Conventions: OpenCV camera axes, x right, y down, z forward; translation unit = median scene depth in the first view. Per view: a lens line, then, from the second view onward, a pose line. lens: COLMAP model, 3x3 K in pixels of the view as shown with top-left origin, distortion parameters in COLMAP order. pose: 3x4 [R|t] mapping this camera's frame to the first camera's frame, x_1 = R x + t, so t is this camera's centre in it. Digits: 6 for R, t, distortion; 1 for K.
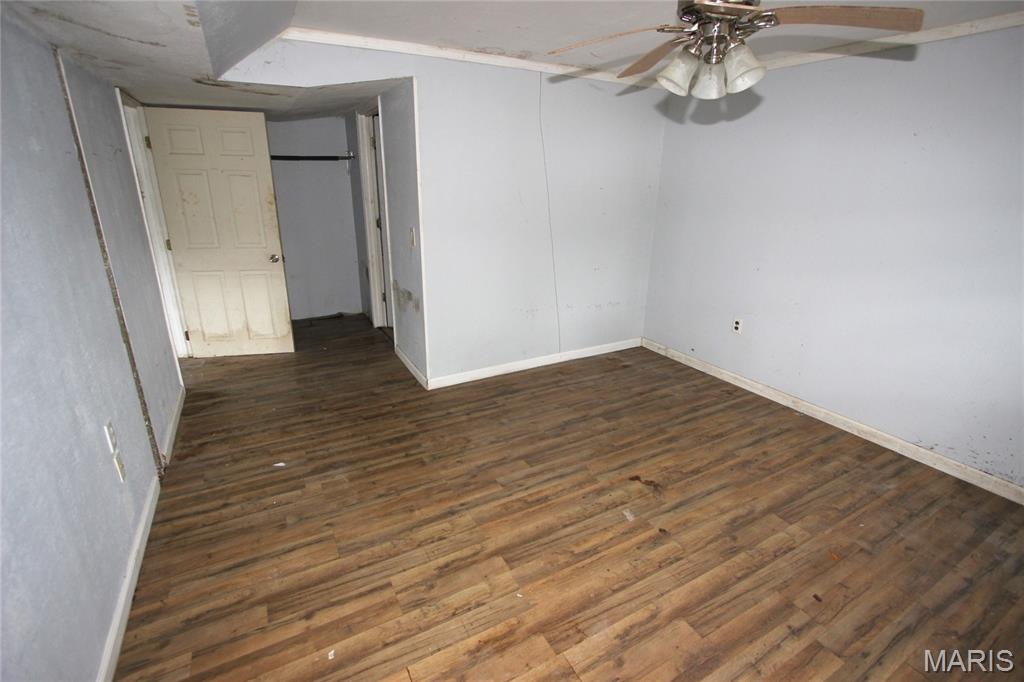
lens RADIAL K [[478.8, 0, 515.1], [0, 478.8, 335.9], [0, 0, 1]] dist [-0.012231, 0.000075]
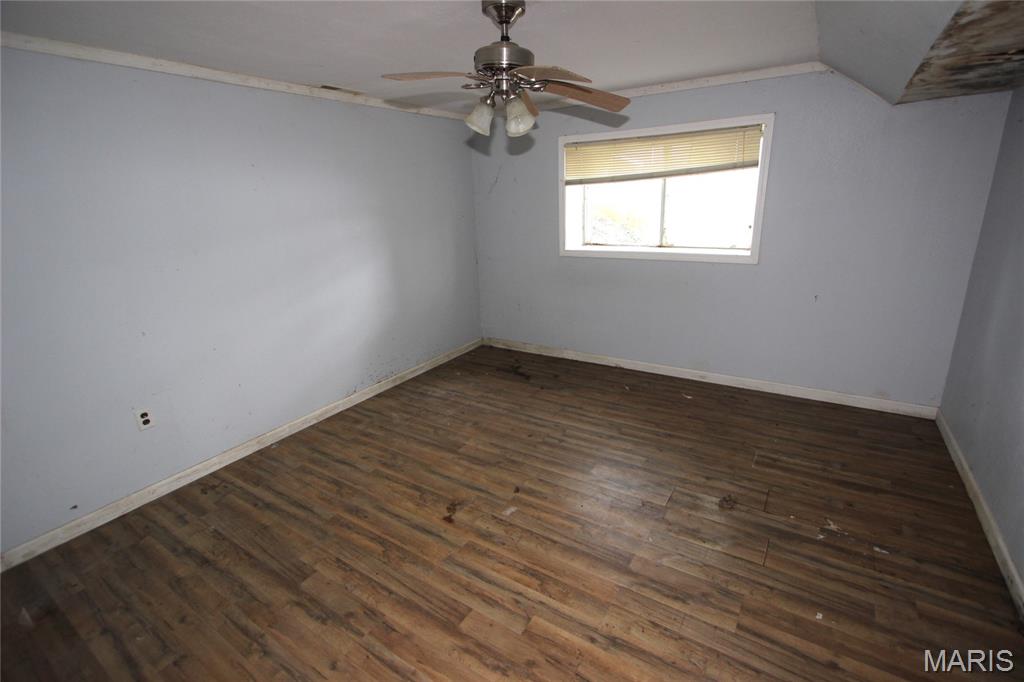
lens RADIAL K [[478.8, 0, 516.3], [0, 478.8, 342.6], [0, 0, 1]] dist [-0.012231, 0.000075]
pose [[-0.482046, -0.256336, 0.837809, -0.525354], [0.303829, 0.847998, 0.434266, -0.373980], [-0.821778, 0.463887, -0.330891, 1.069168]]
